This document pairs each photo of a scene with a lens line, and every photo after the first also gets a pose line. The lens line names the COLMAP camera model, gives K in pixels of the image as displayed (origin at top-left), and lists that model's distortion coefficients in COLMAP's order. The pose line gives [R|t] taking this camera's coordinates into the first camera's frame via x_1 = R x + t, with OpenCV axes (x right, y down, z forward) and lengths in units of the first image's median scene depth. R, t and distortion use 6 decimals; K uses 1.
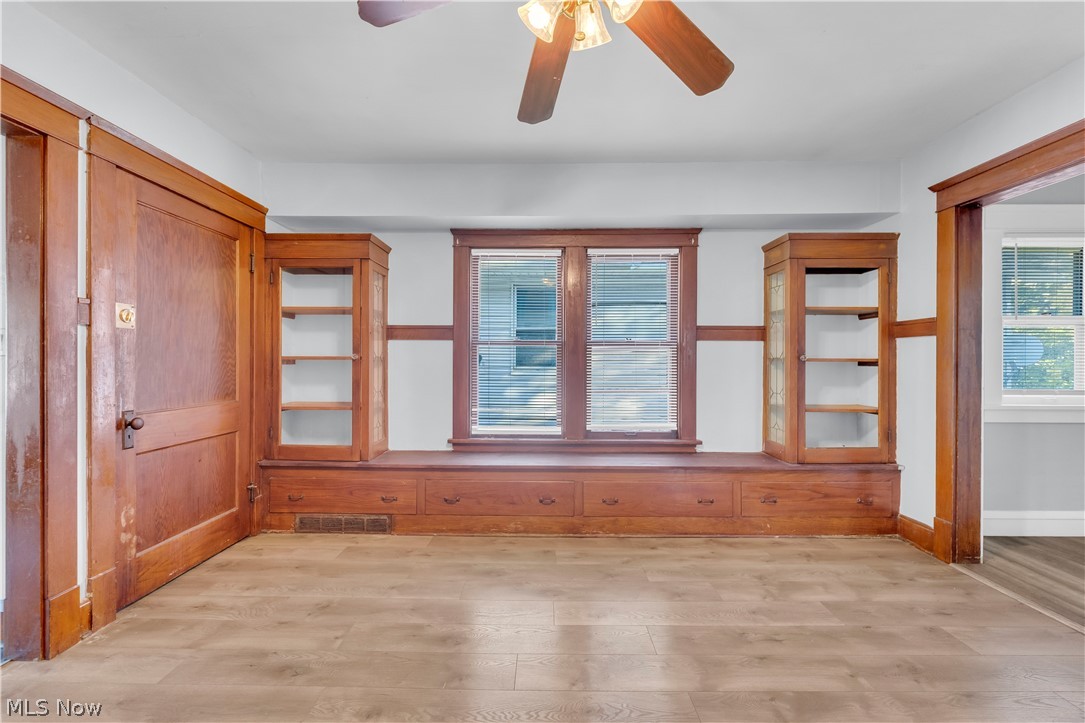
lens RADIAL K [[443.2, 0, 538.7], [0, 443.2, 360.5], [0, 0, 1]] dist [0.000147, 0.000044]
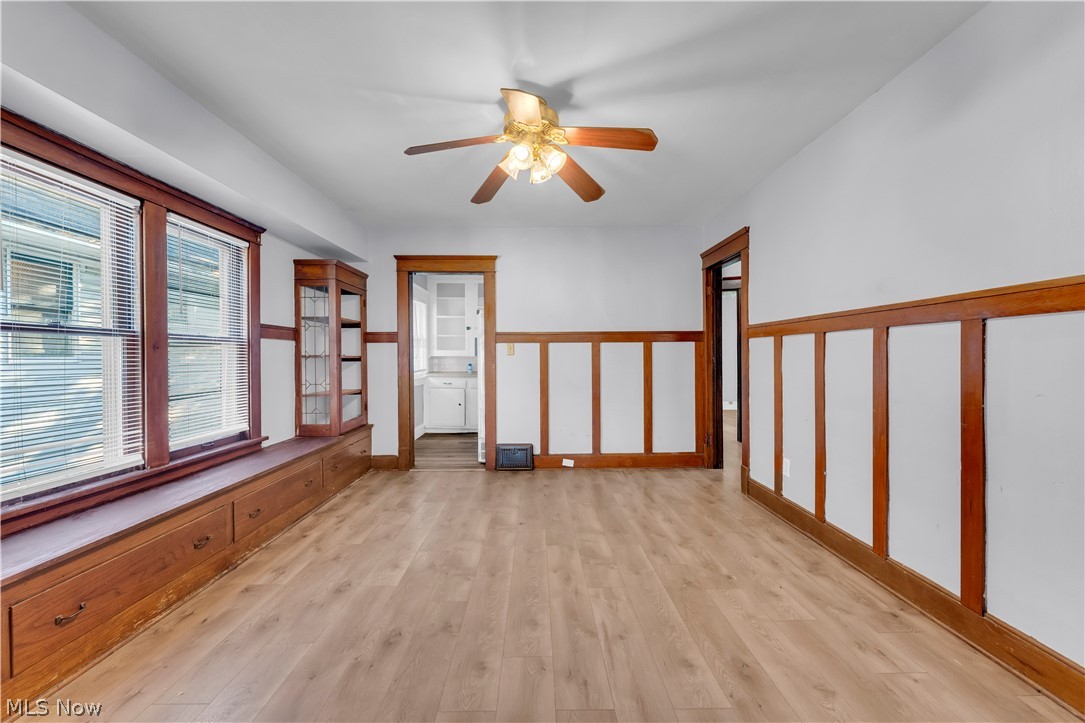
lens RADIAL K [[443.2, 0, 538.7], [0, 443.2, 360.5], [0, 0, 1]] dist [0.000147, 0.000044]
pose [[-0.015377, -0.008880, 0.999842, -0.748300], [0.008797, 0.999921, 0.009016, 0.002018], [-0.999843, 0.008934, -0.015298, 0.429627]]
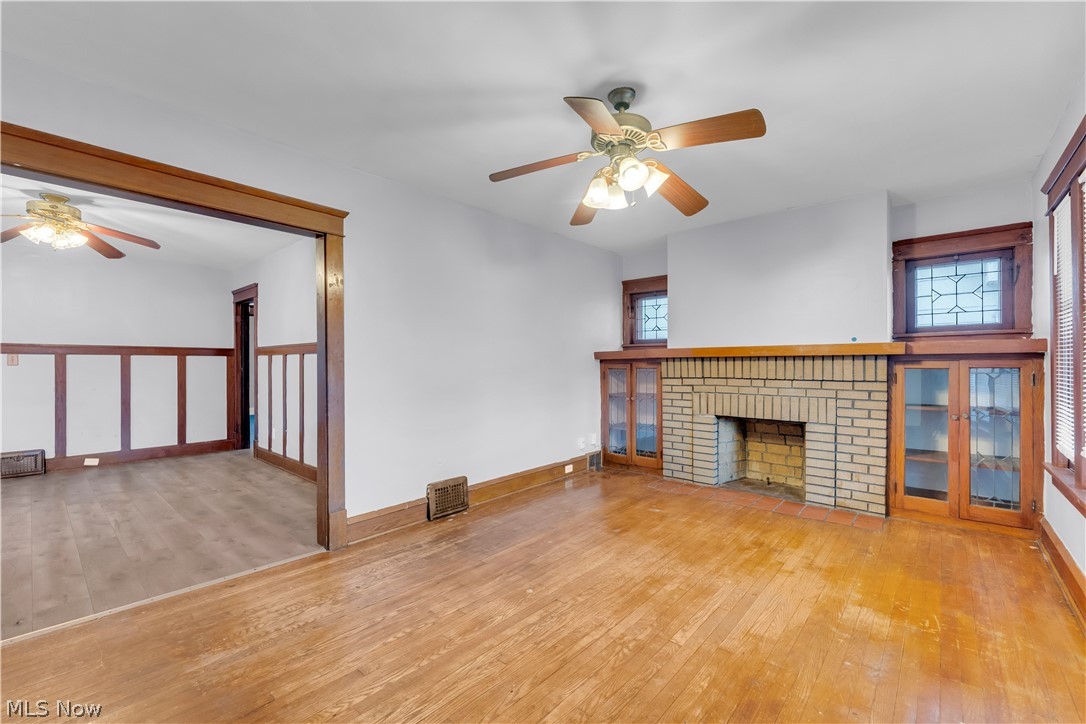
lens RADIAL K [[450.6, 0, 543.0], [0, 450.6, 362.0], [0, 0, 1]] dist [0.001058, 0.000219]
pose [[-0.757139, 0.006235, 0.653224, -1.620717], [0.005454, 0.999980, -0.003224, -0.002487], [-0.653231, 0.001121, -0.757158, 0.483529]]
